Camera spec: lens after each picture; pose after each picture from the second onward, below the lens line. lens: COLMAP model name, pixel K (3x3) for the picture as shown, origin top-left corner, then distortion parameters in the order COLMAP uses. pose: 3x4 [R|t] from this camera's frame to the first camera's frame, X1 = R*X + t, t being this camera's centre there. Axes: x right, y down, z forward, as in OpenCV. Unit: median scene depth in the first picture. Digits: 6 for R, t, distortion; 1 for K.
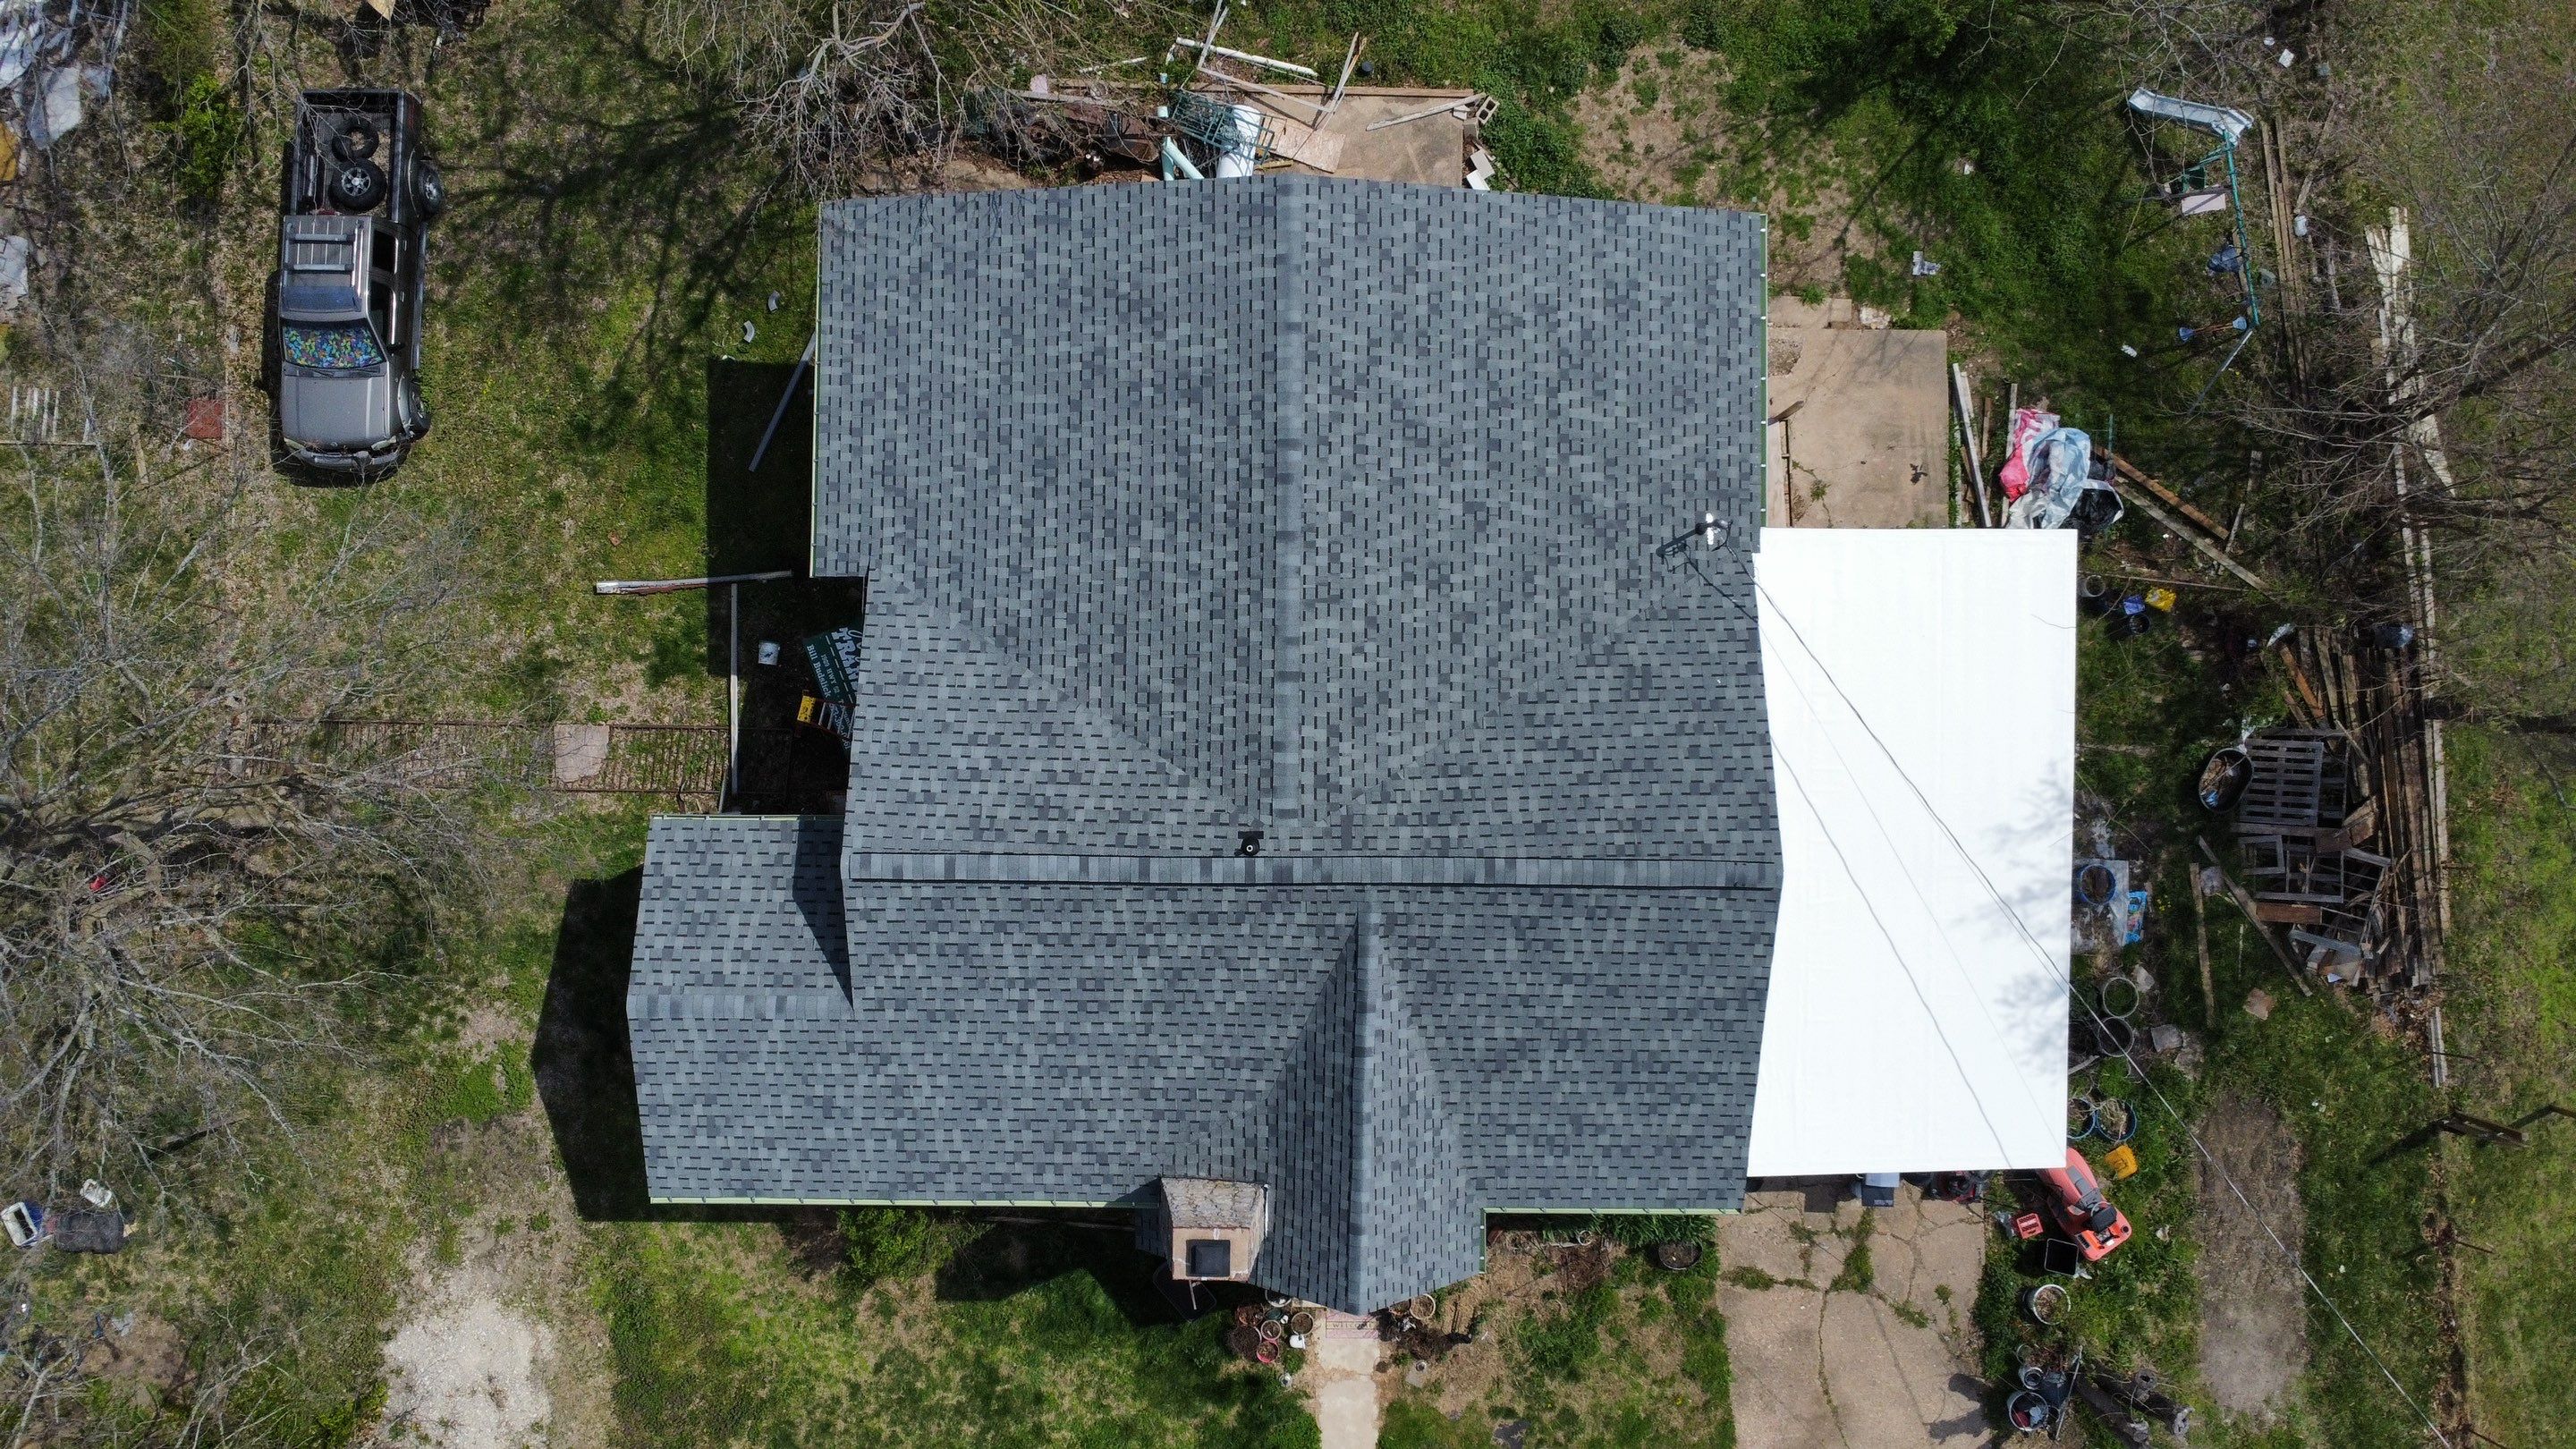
lens RADIAL K [[1857.9, 0, 1288.0], [0, 1857.9, 724.5], [0, 0, 1]] dist [-0.032389, -0.007680]
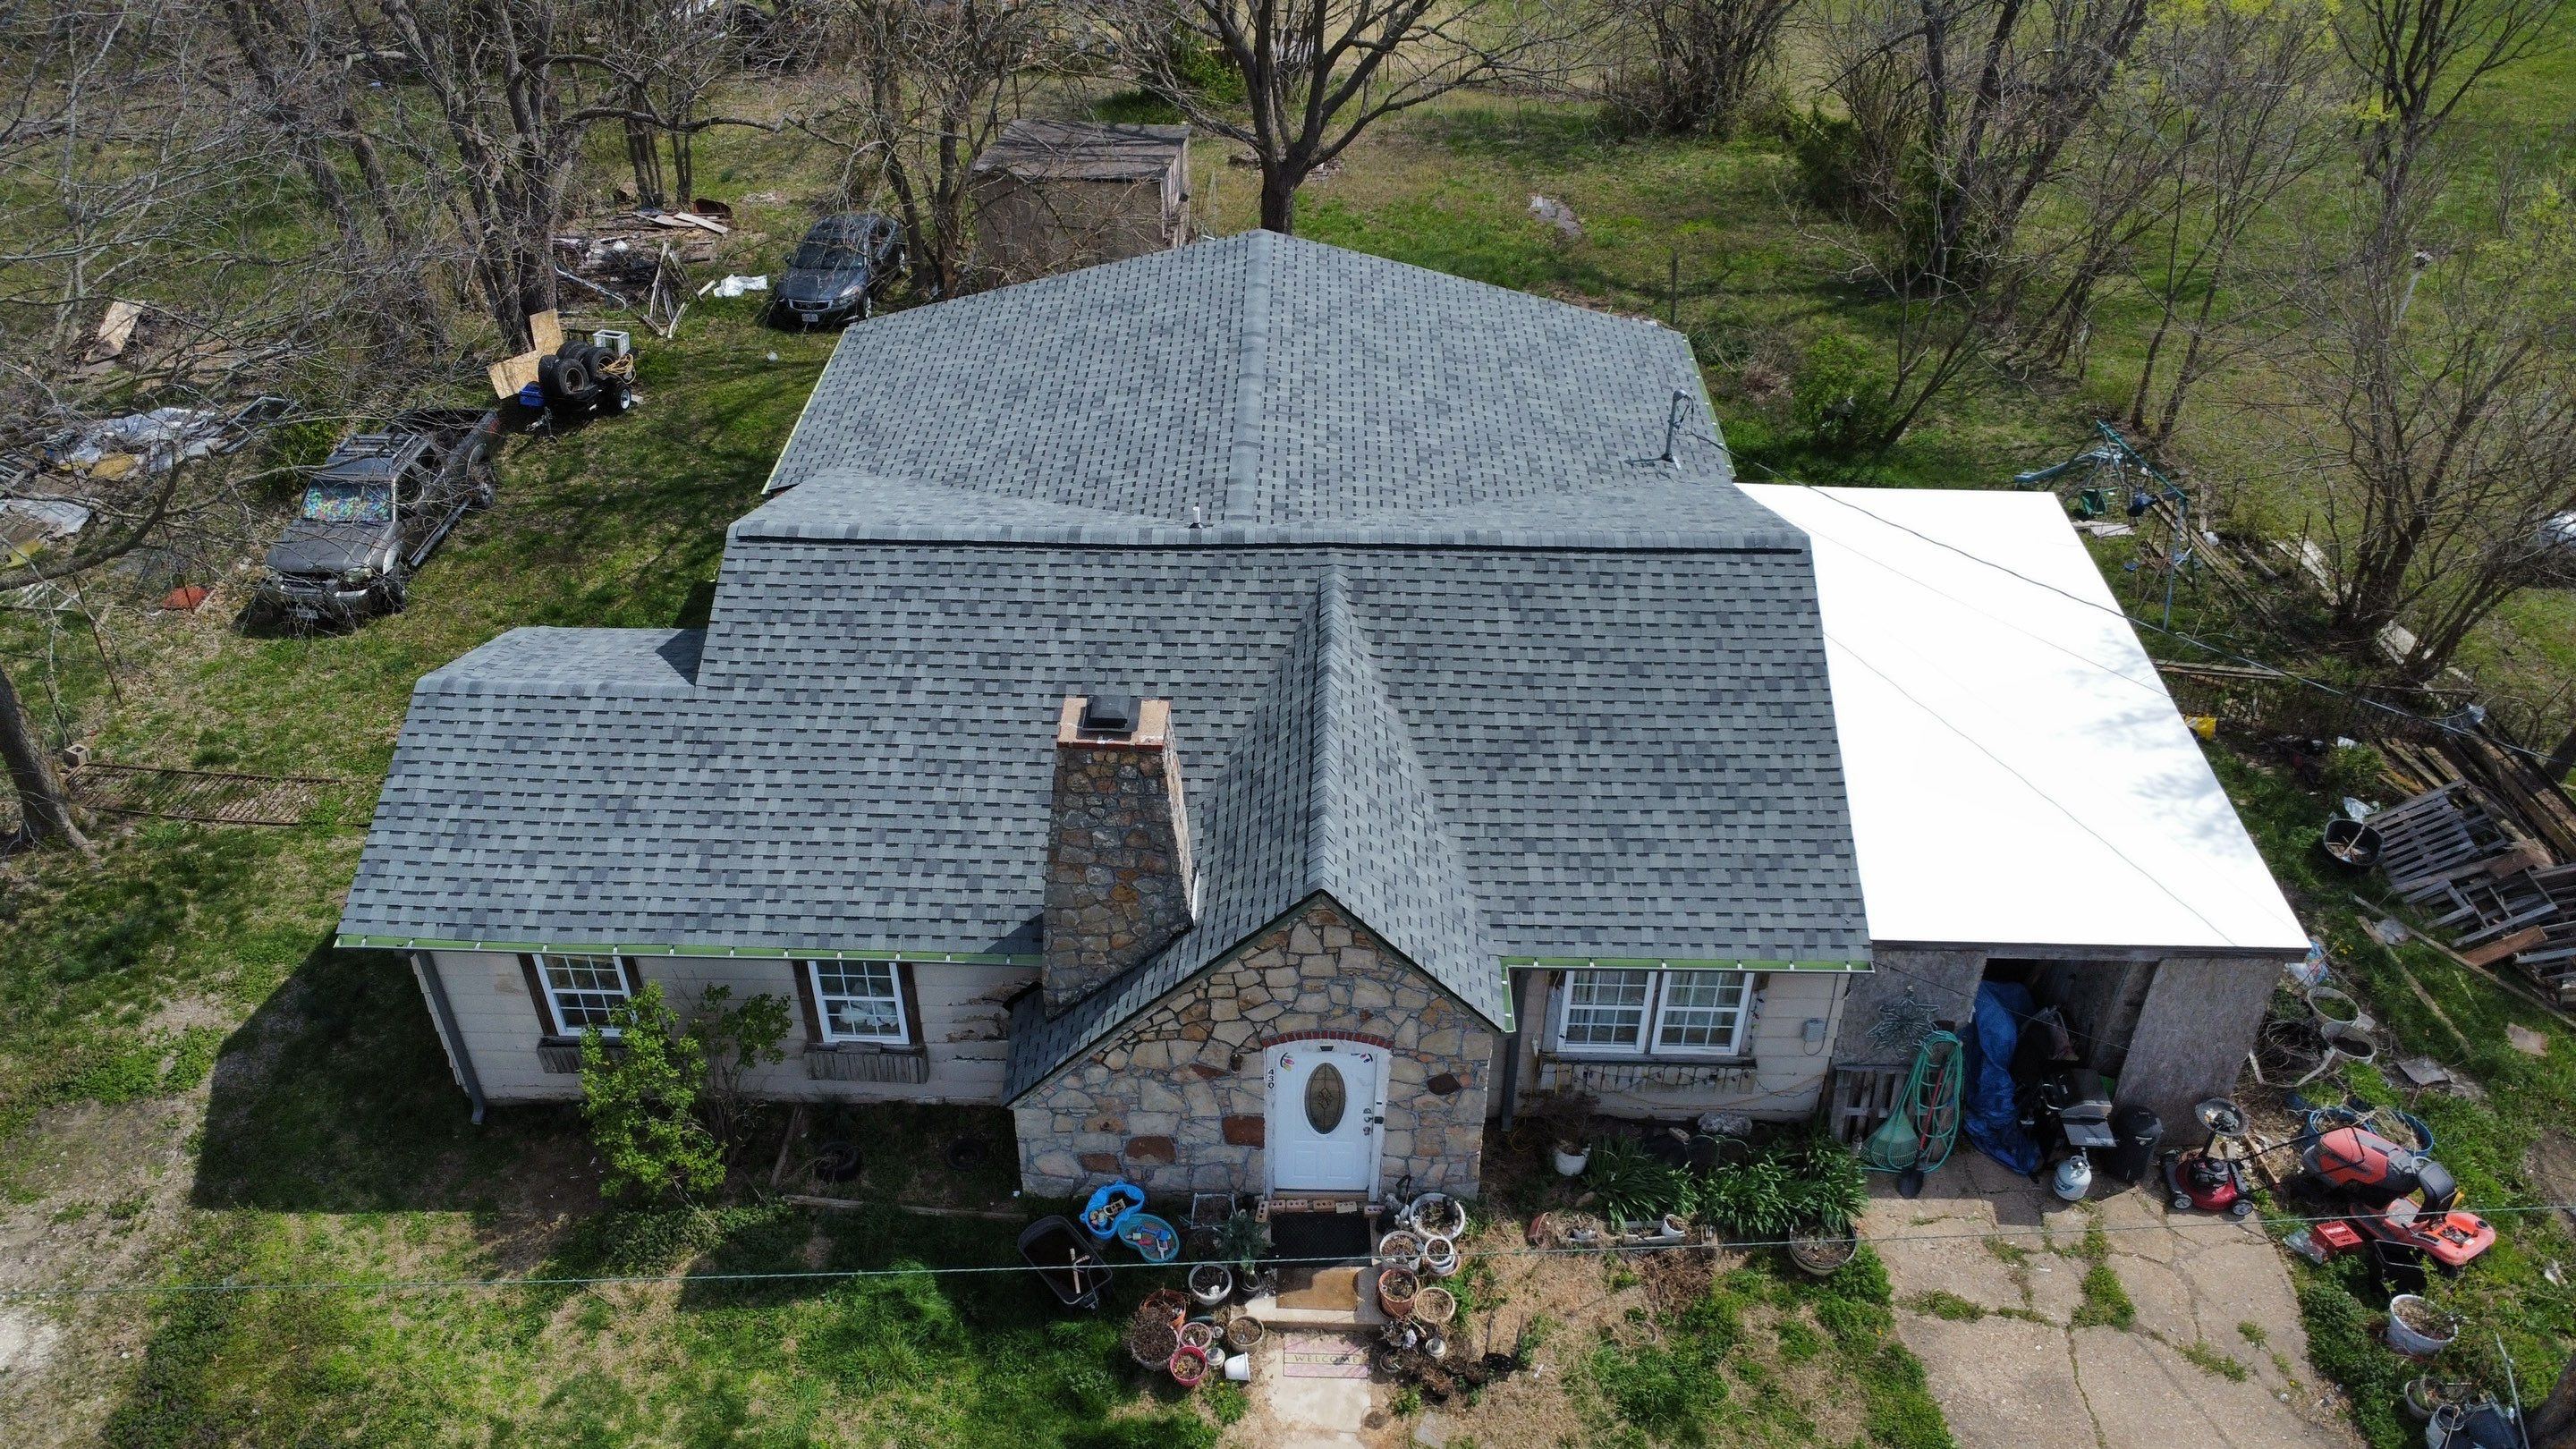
lens RADIAL K [[1857.9, 0, 1288.0], [0, 1857.9, 724.5], [0, 0, 1]] dist [-0.032389, -0.007680]
pose [[0.999935, 0.006283, -0.009480, 0.030275], [-0.011337, 0.617247, -0.786688, 0.779565], [0.000909, 0.786744, 0.617278, 0.506563]]
